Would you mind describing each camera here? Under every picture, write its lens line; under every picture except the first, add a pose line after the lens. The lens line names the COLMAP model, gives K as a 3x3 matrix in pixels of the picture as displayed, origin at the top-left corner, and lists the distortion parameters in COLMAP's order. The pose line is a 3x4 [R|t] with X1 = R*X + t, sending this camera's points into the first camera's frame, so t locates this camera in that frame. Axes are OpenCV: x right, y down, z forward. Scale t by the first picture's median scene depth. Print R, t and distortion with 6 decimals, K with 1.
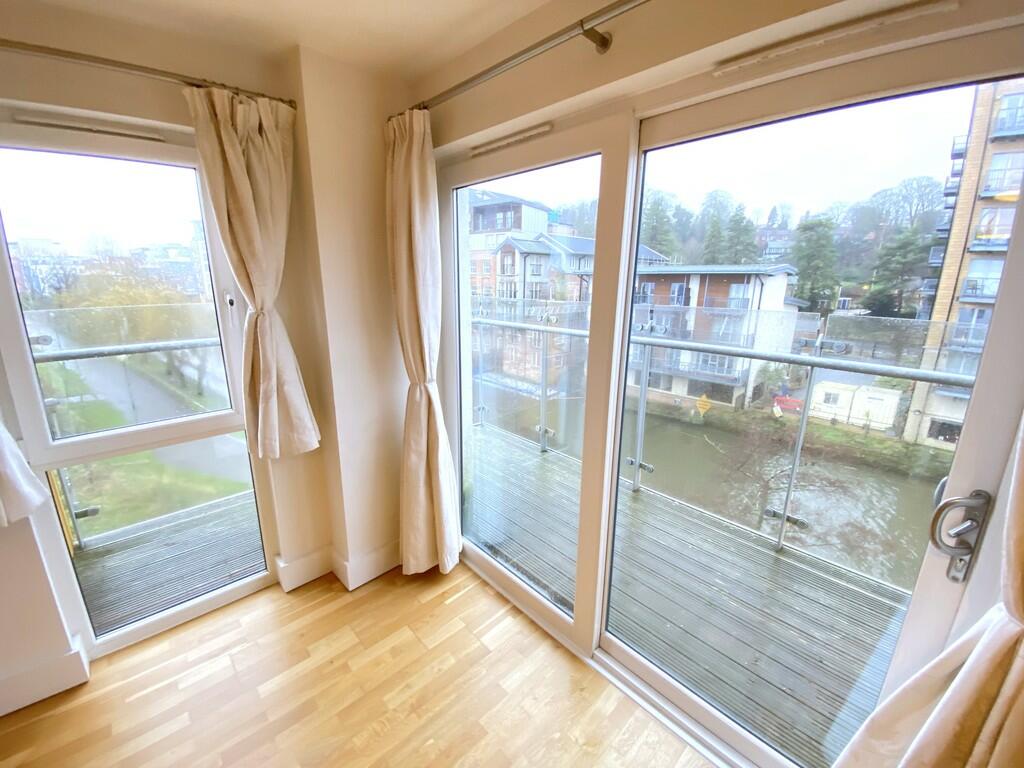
lens RADIAL K [[413.6, 0, 512.0], [0, 413.6, 384.0], [0, 0, 1]] dist [0.000827, -0.000233]
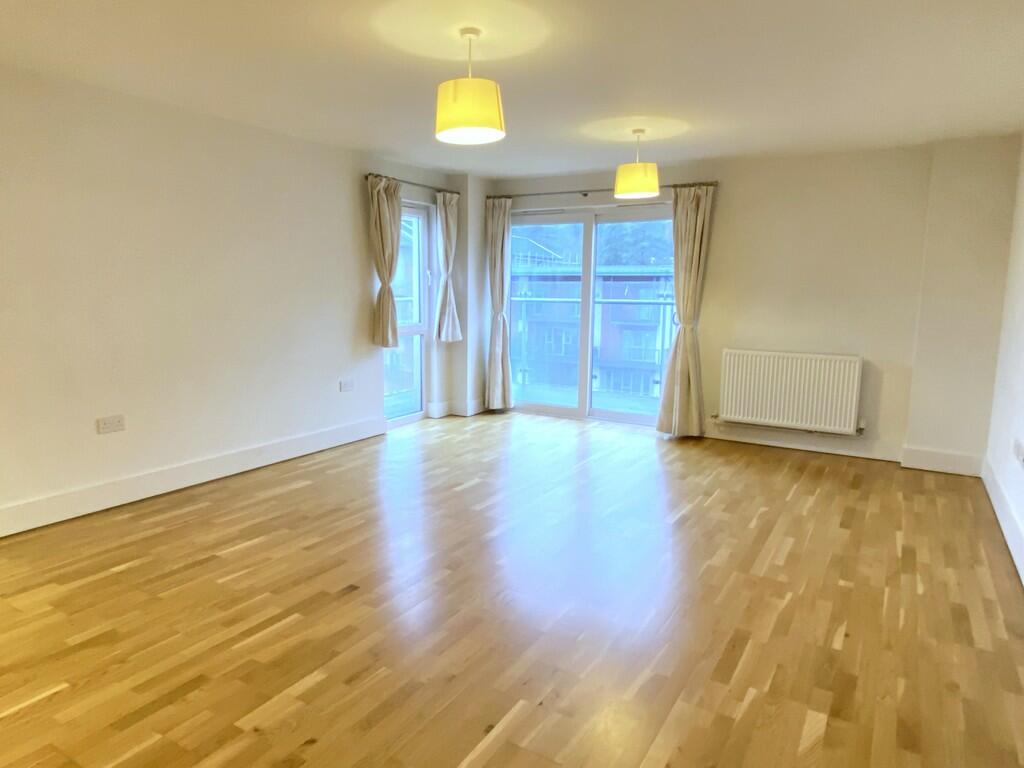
lens RADIAL K [[645.9, 0, 512.0], [0, 645.9, 384.0], [0, 0, 1]] dist [-0.002416, -0.000548]
pose [[0.961019, -0.041519, 0.273347, -0.449259], [0.067837, 0.993848, -0.087540, 0.274720], [-0.268031, 0.102671, 0.957924, -0.902159]]
